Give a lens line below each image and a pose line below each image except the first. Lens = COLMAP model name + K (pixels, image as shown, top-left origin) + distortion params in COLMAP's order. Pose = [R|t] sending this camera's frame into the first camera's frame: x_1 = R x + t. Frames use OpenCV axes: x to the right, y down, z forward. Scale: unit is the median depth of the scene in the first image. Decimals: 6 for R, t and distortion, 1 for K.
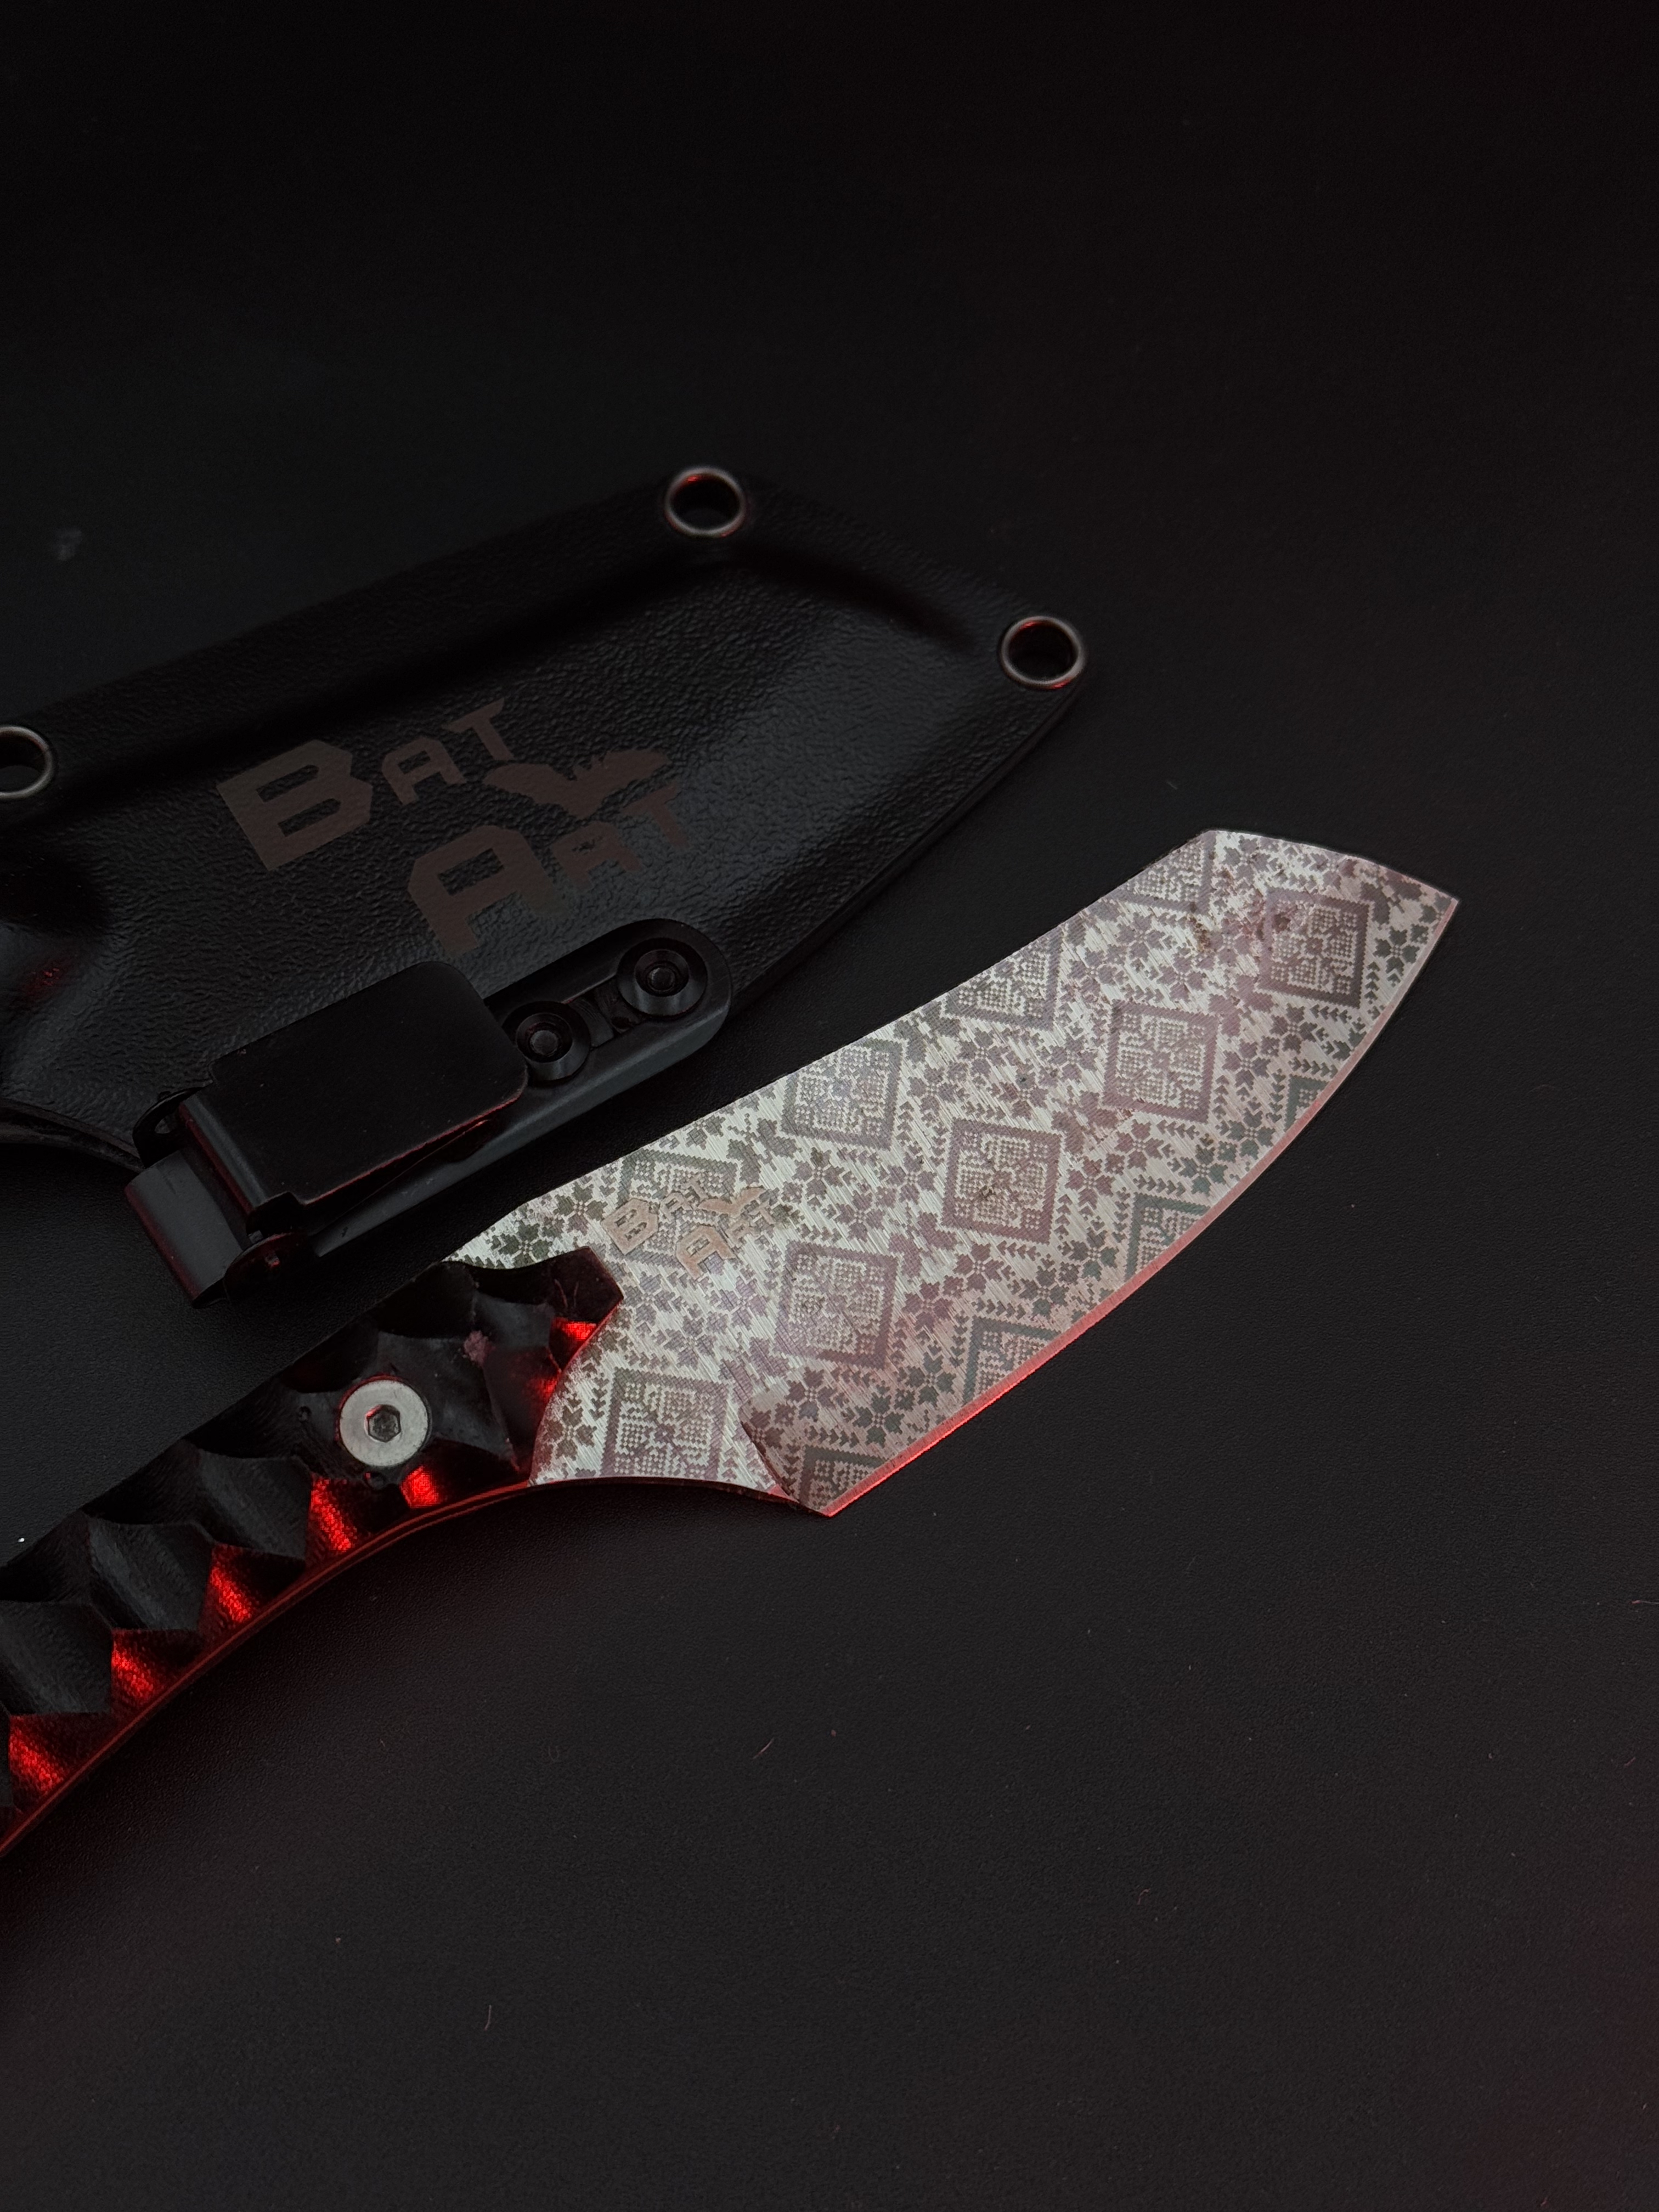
lens RADIAL K [[3178.9, 0, 829.5], [0, 3178.9, 1106.0], [0, 0, 1]] dist [0.150147, -0.158384]
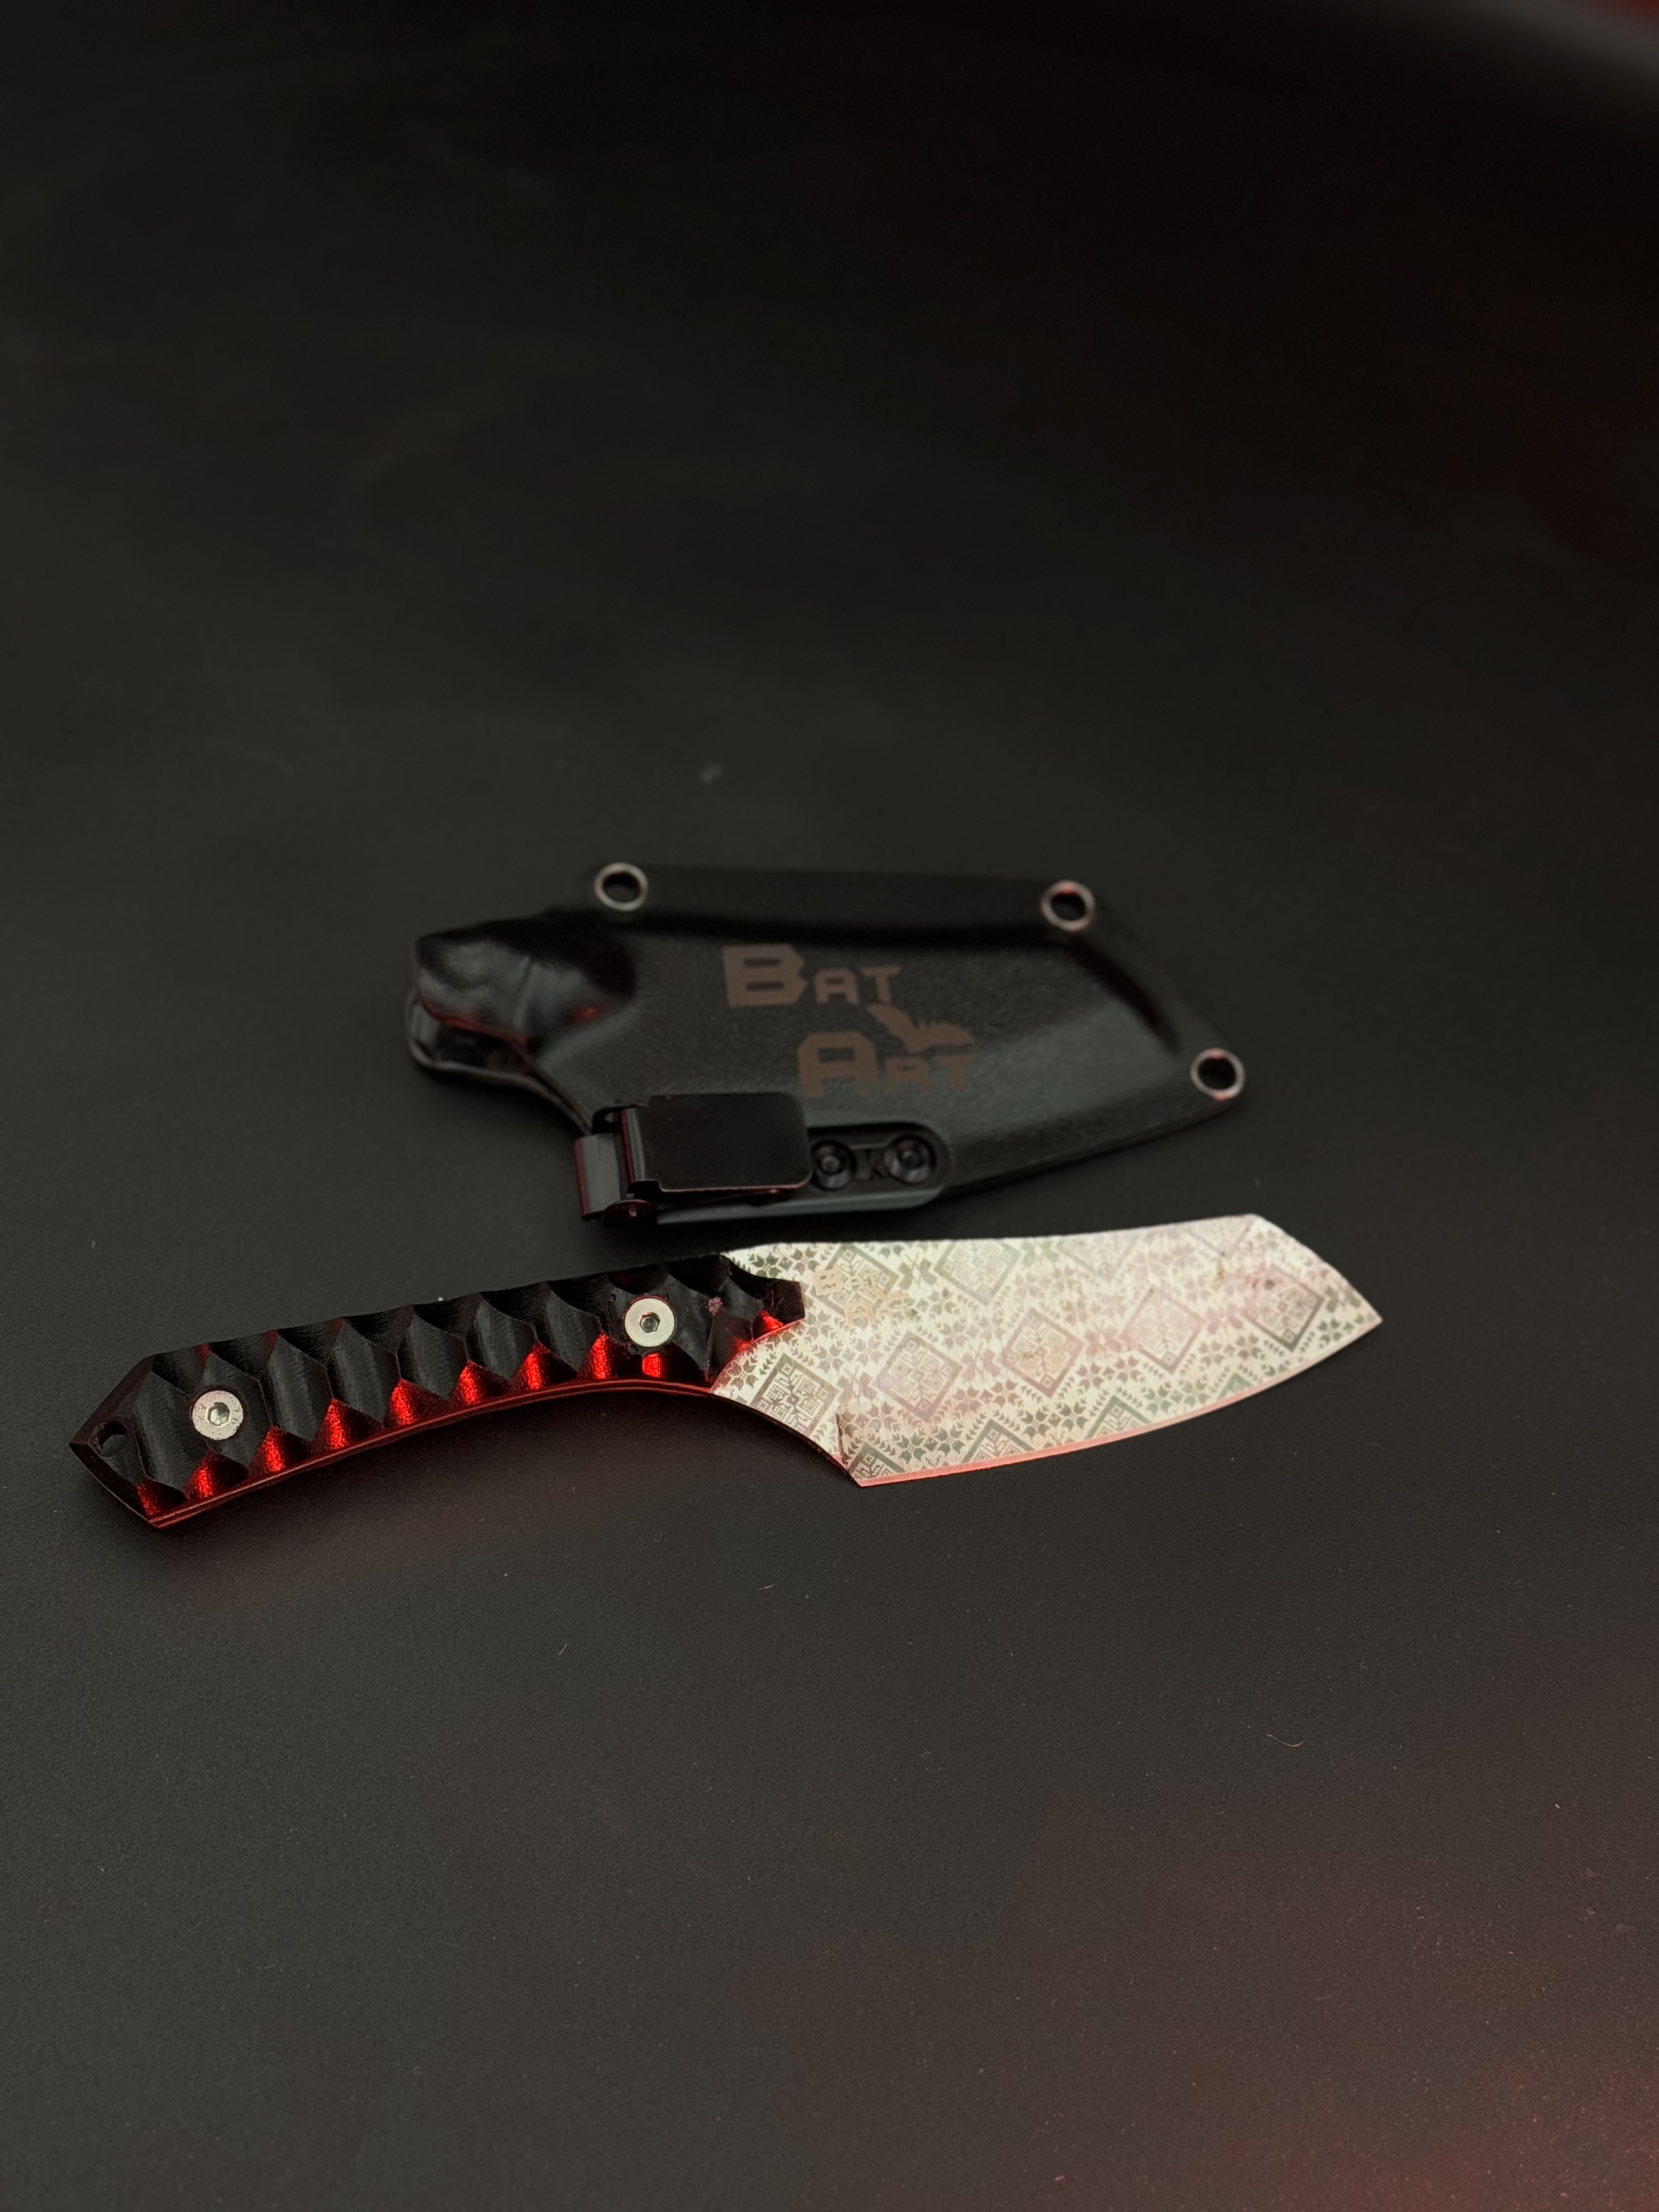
lens RADIAL K [[3178.9, 0, 829.5], [0, 3178.9, 1106.0], [0, 0, 1]] dist [0.150147, -0.158384]
pose [[0.899359, 0.411446, -0.147868, 0.148143], [-0.418628, 0.907942, -0.019802, -0.014496], [0.126108, 0.079711, 0.988809, -0.678452]]
